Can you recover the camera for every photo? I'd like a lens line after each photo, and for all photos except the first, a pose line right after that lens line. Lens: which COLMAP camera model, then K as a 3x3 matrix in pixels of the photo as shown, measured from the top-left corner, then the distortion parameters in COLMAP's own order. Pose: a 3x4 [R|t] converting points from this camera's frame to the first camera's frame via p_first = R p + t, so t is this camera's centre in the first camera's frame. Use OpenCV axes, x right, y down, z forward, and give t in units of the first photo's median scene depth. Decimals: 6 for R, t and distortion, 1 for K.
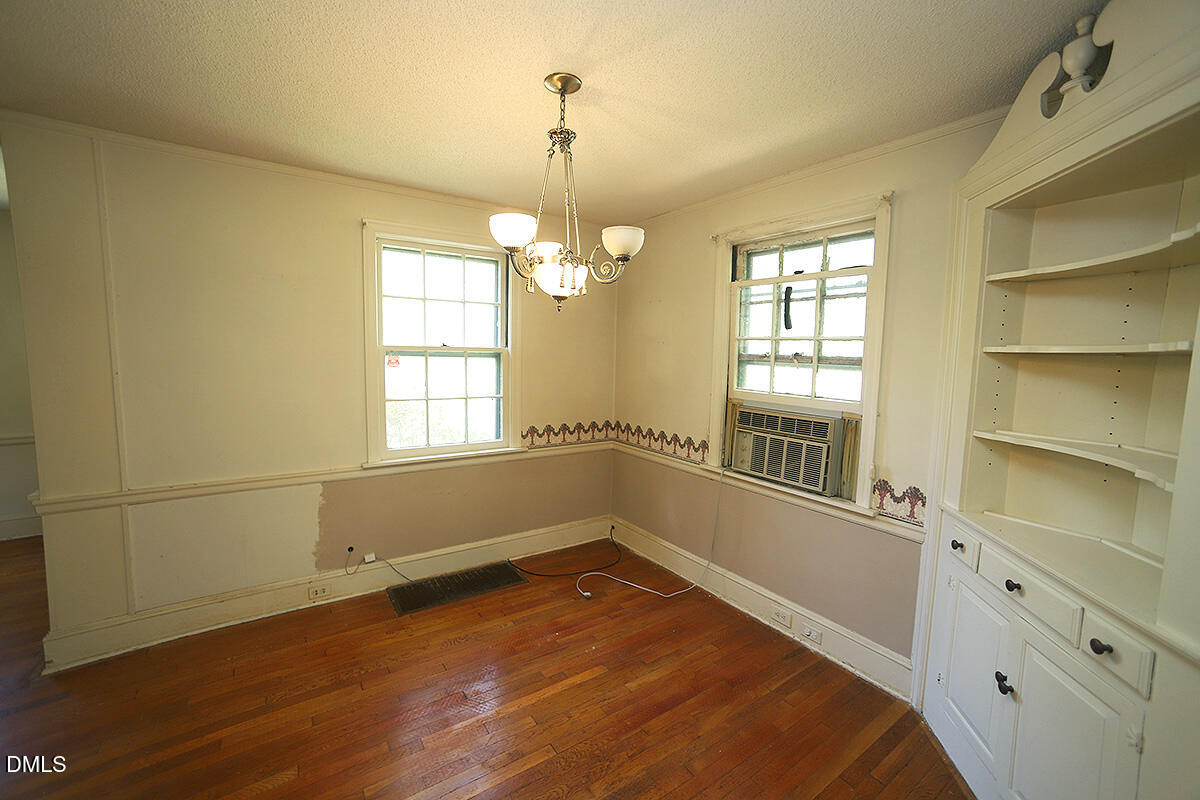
lens RADIAL K [[481.4, 0, 608.9], [0, 481.4, 405.1], [0, 0, 1]] dist [-0.033428, 0.004350]
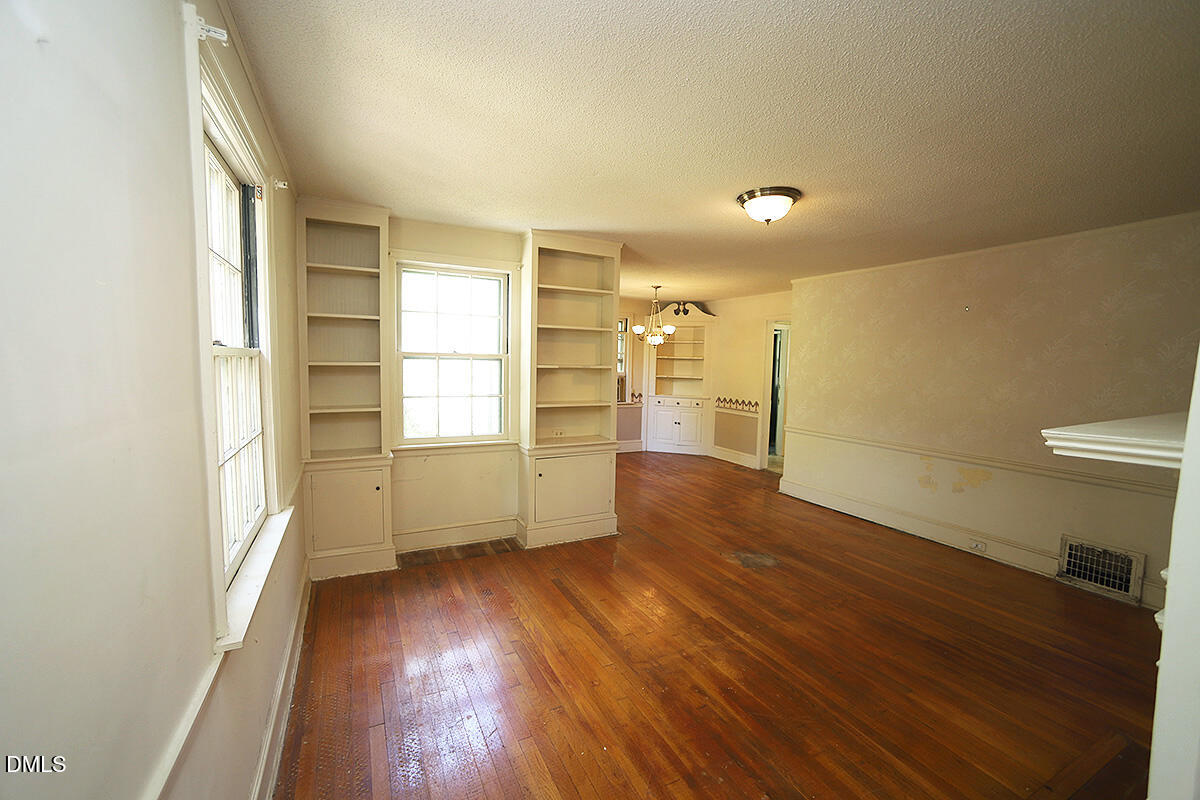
lens RADIAL K [[481.4, 0, 593.3], [0, 481.4, 402.5], [0, 0, 1]] dist [-0.033428, 0.004350]
pose [[0.137956, -0.110524, 0.984252, -2.556126], [0.081494, 0.991651, 0.099932, -0.134657], [-0.987080, 0.066424, 0.145811, 0.641626]]
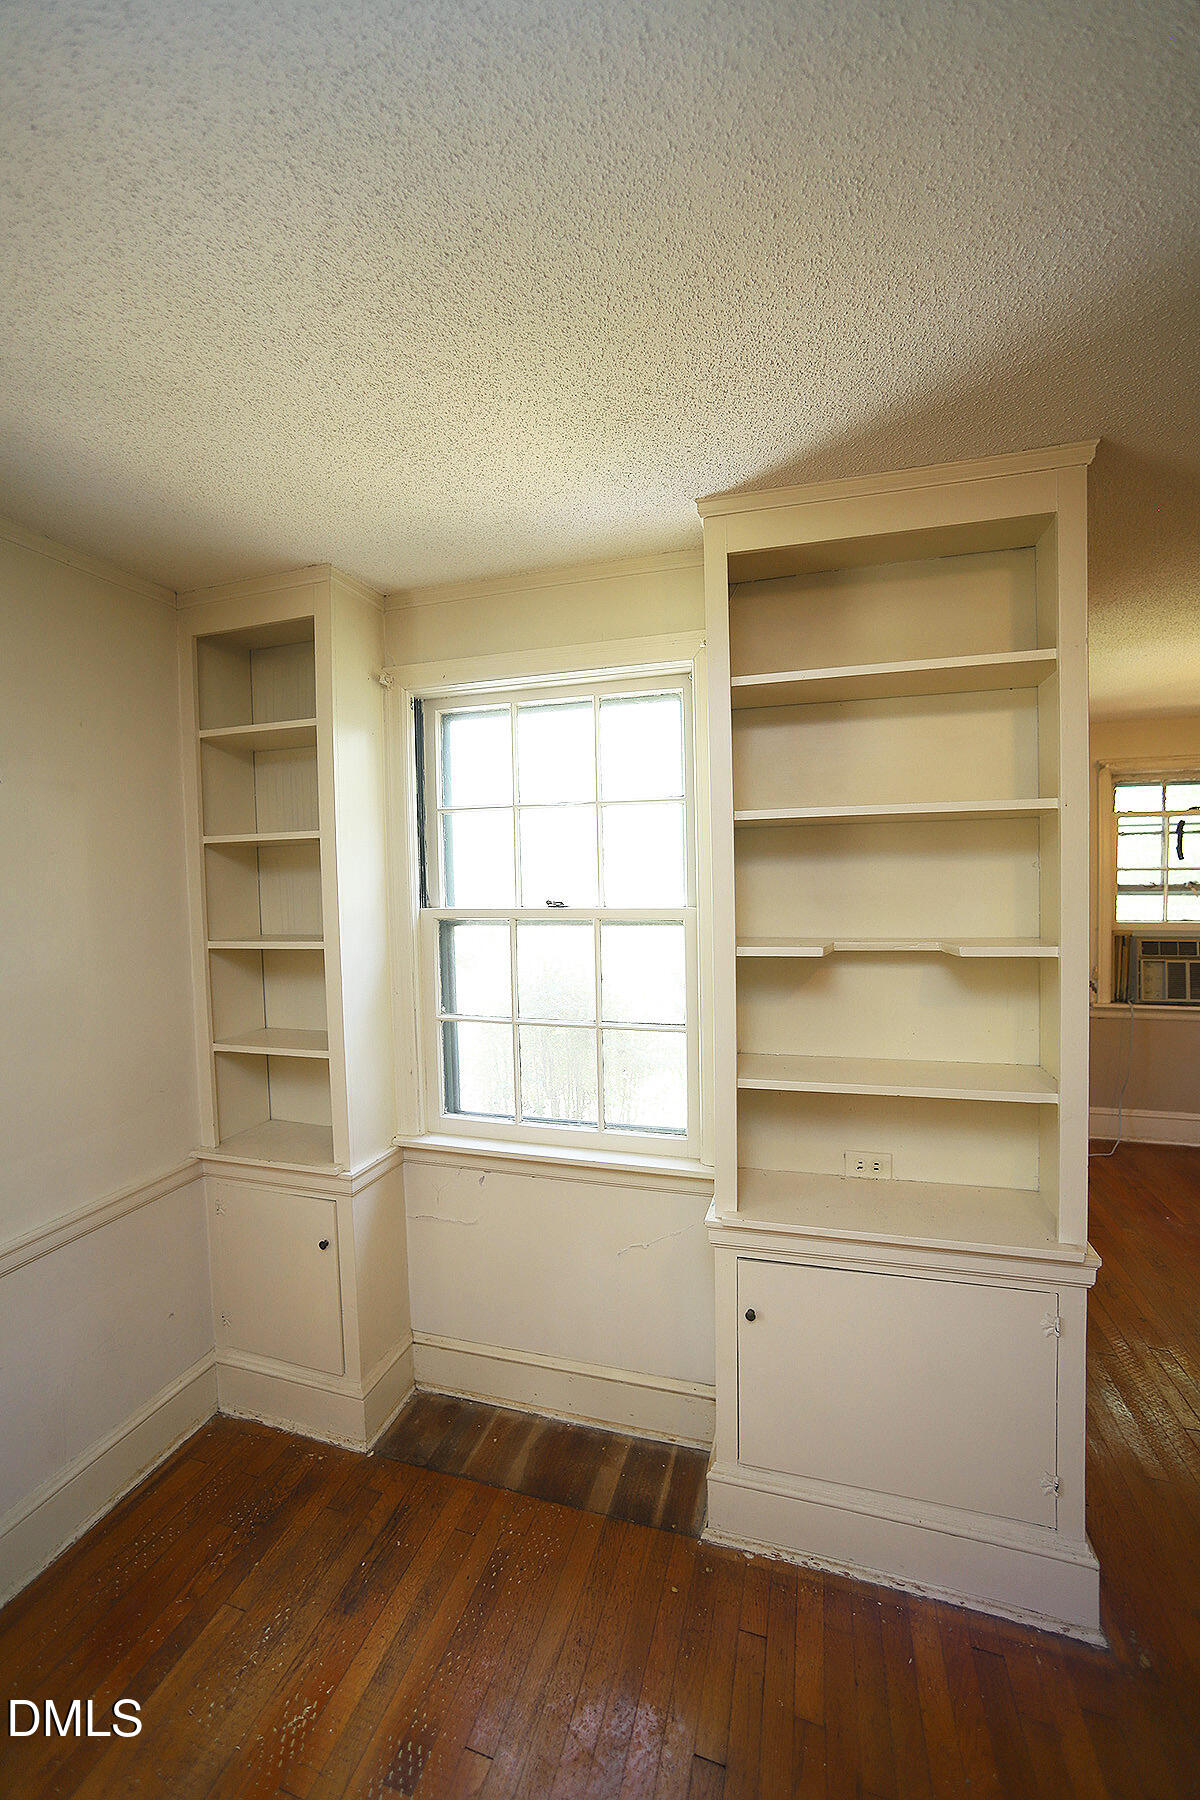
lens RADIAL K [[722.0, 0, 594.0], [0, 722.0, 903.7], [0, 0, 1]] dist [-0.033428, 0.004350]
pose [[0.785425, -0.061883, 0.615856, -1.632199], [0.102052, 0.994319, -0.030238, -0.147773], [-0.610486, 0.086599, 0.787278, 0.574216]]
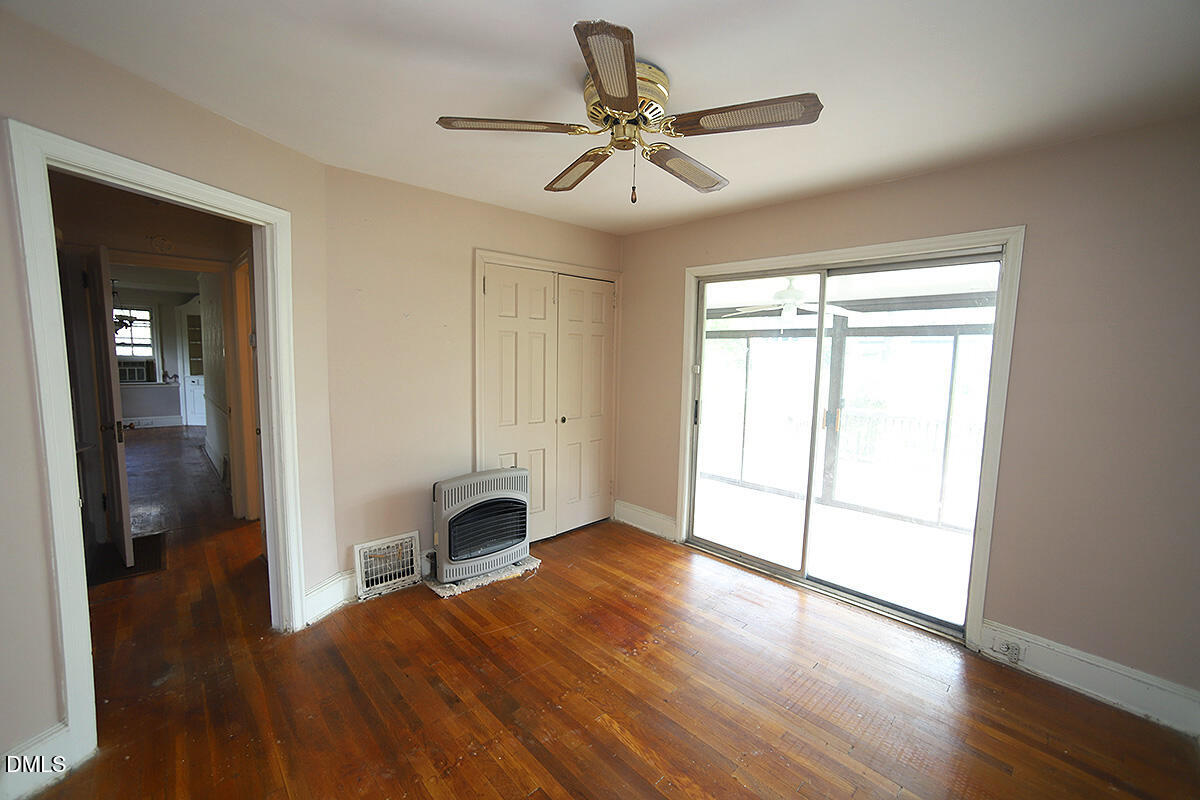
lens RADIAL K [[481.4, 0, 601.2], [0, 481.4, 396.9], [0, 0, 1]] dist [-0.033428, 0.004350]
pose [[-0.152632, -0.128182, 0.979935, -3.248455], [0.078465, 0.986851, 0.141308, 0.063290], [-0.985163, 0.098459, -0.140567, -1.713571]]
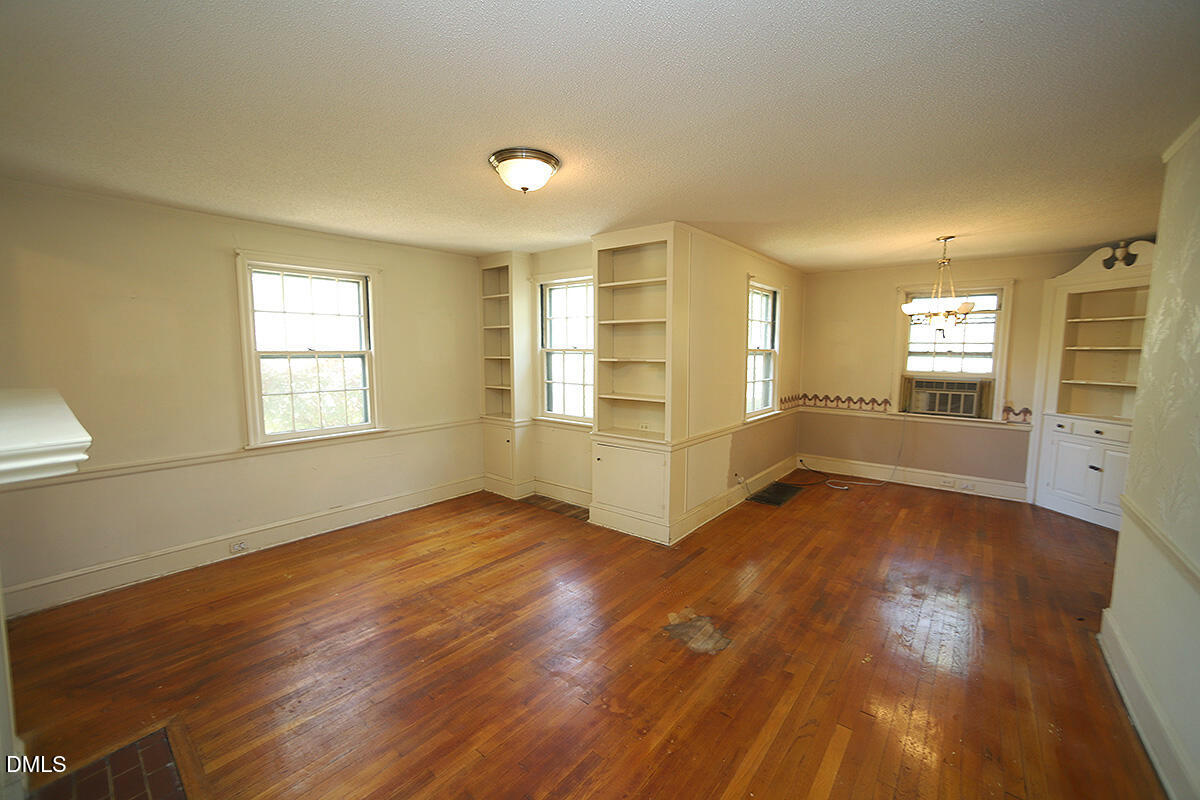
lens RADIAL K [[481.4, 0, 597.4], [0, 481.4, 399.3], [0, 0, 1]] dist [-0.033428, 0.004350]
pose [[0.964460, -0.048806, 0.259682, -1.552705], [0.048593, 0.998792, 0.007244, 0.011117], [-0.259722, 0.005632, 0.965667, -0.529169]]
